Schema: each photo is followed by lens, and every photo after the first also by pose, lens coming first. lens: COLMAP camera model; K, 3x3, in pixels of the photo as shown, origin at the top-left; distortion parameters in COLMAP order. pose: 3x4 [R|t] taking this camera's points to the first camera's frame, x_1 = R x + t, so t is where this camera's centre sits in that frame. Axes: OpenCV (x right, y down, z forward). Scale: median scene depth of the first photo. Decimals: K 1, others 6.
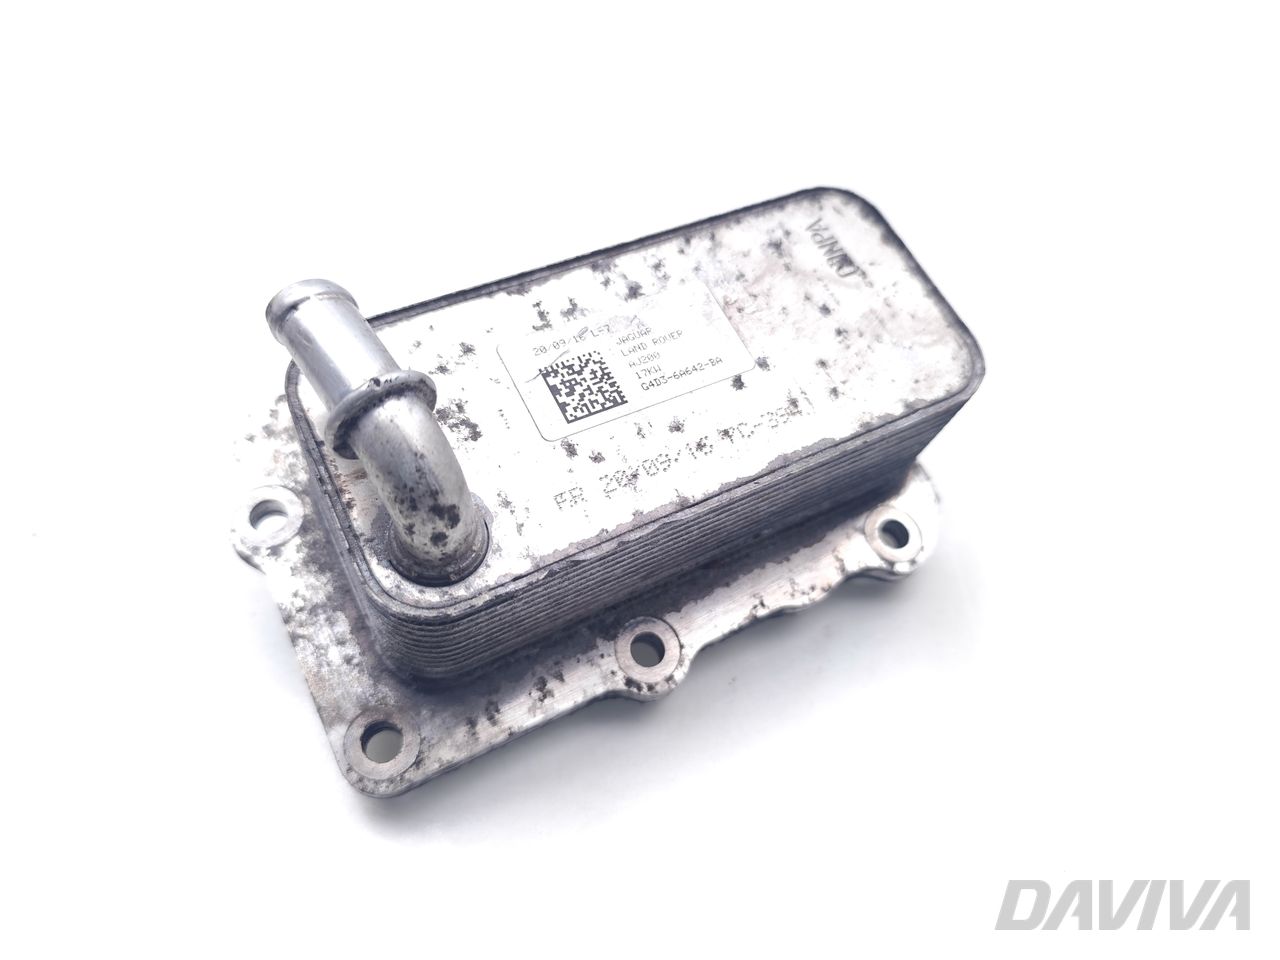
lens RADIAL K [[937.1, 0, 640.0], [0, 937.1, 480.0], [0, 0, 1]] dist [0.104908, -0.001902]
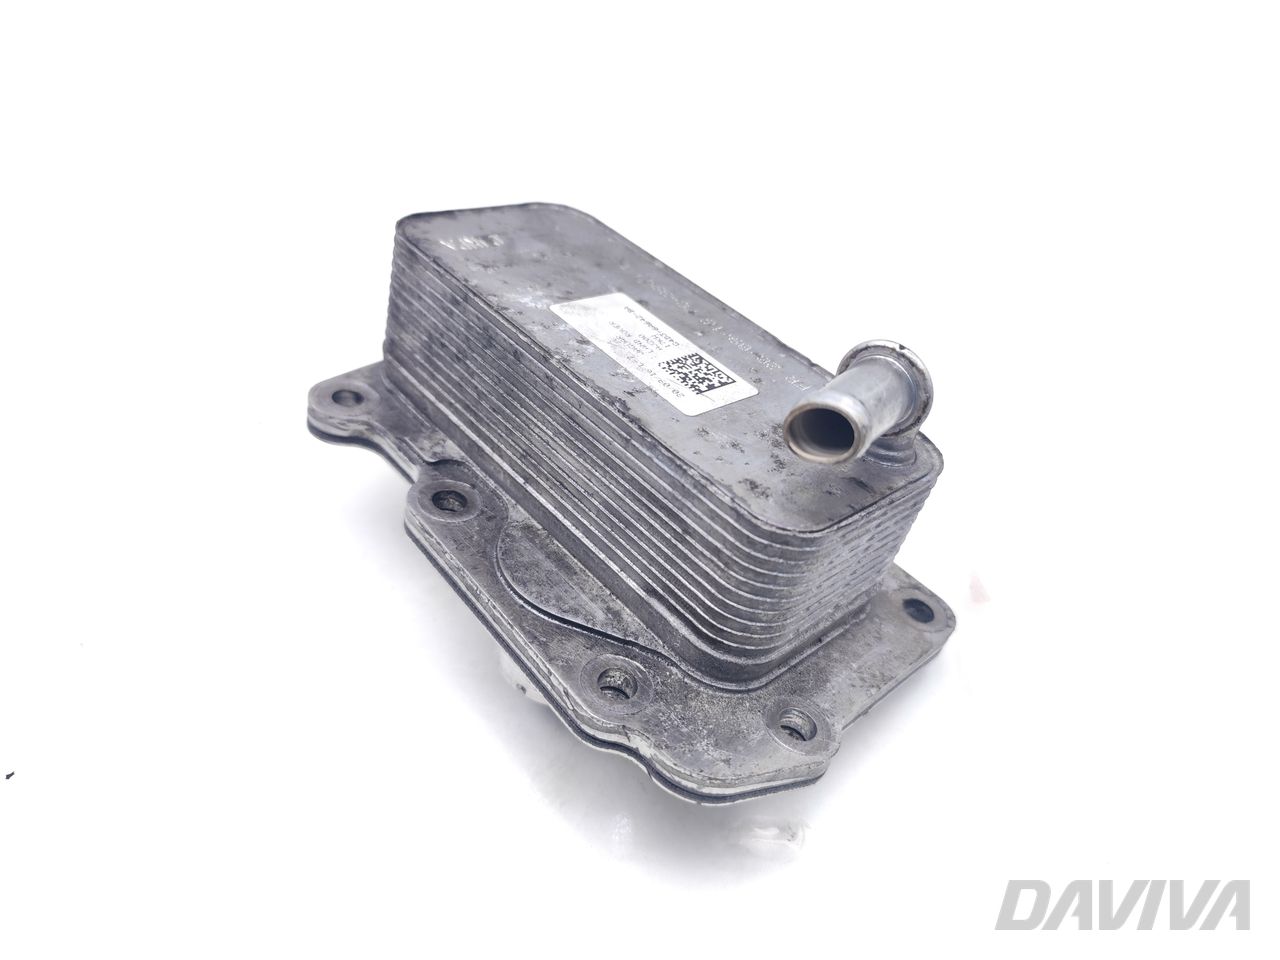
lens RADIAL K [[937.1, 0, 640.0], [0, 937.1, 480.0], [0, 0, 1]] dist [0.104908, -0.001902]
pose [[-0.214454, -0.753653, 0.621302, -0.821418], [0.703518, 0.322070, 0.633509, -0.799129], [-0.677549, 0.572956, 0.461140, 0.570405]]
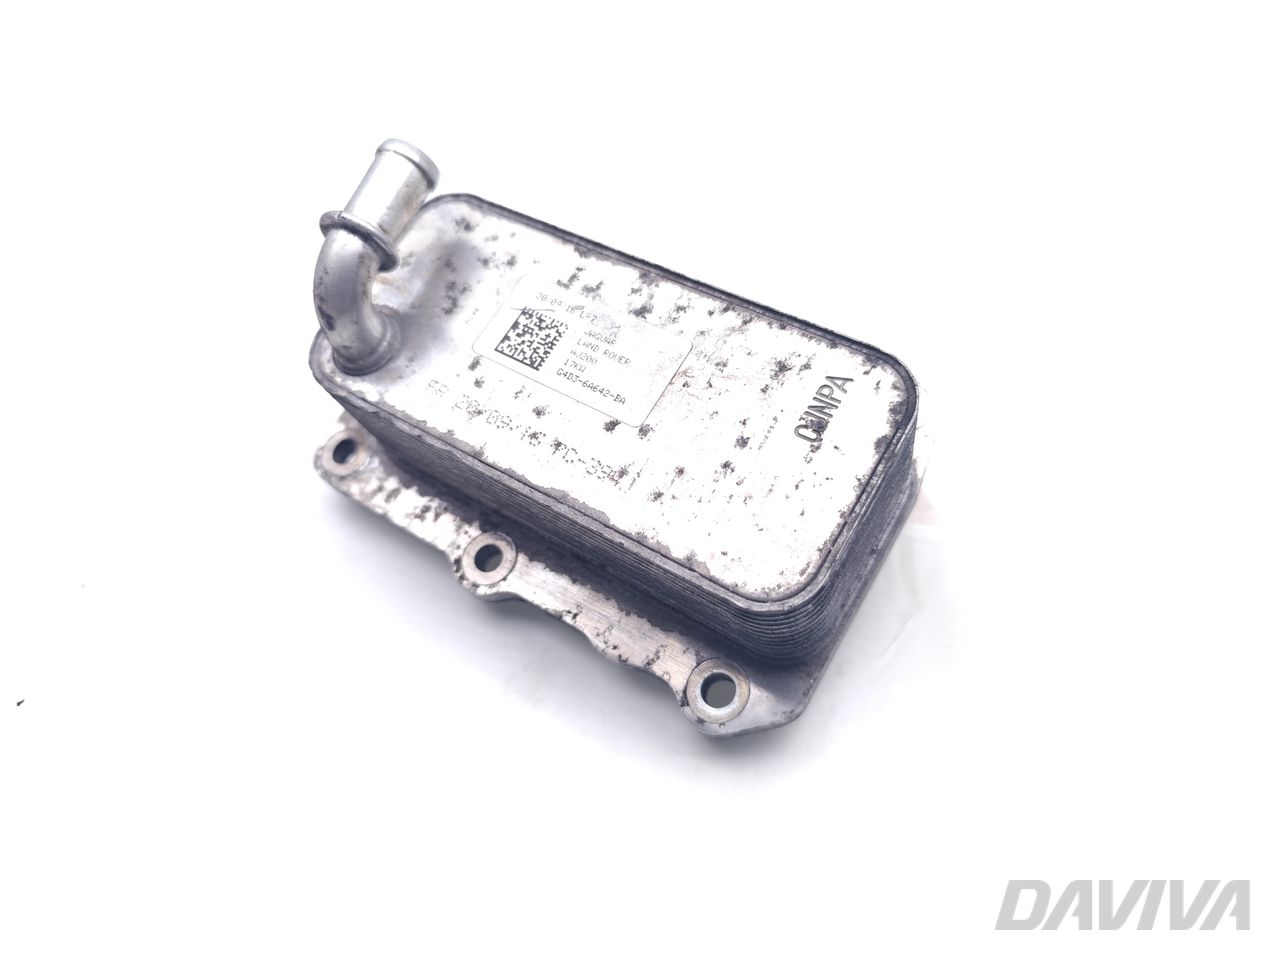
lens RADIAL K [[937.1, 0, 640.0], [0, 937.1, 480.0], [0, 0, 1]] dist [0.104908, -0.001902]
pose [[0.439540, 0.657715, -0.611731, 0.809688], [-0.613189, 0.717376, 0.330714, -0.430285], [0.656357, 0.229745, 0.718619, 0.267387]]
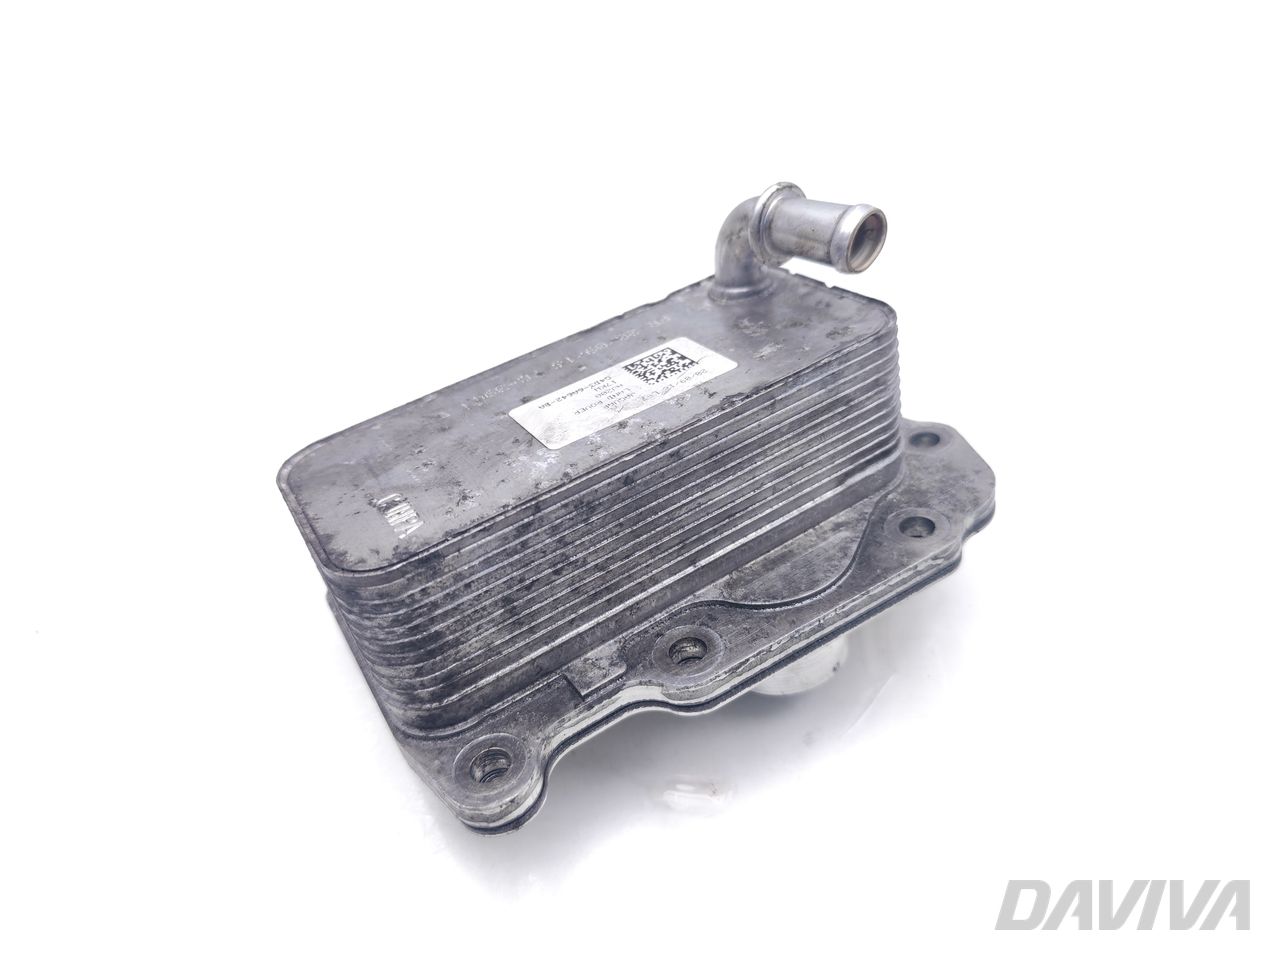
lens RADIAL K [[937.1, 0, 640.0], [0, 937.1, 480.0], [0, 0, 1]] dist [0.104908, -0.001902]
pose [[-0.998386, 0.036436, -0.043552, 0.020317], [-0.046645, -0.088848, 0.994952, -1.236177], [0.032383, 0.995379, 0.090404, 0.994749]]
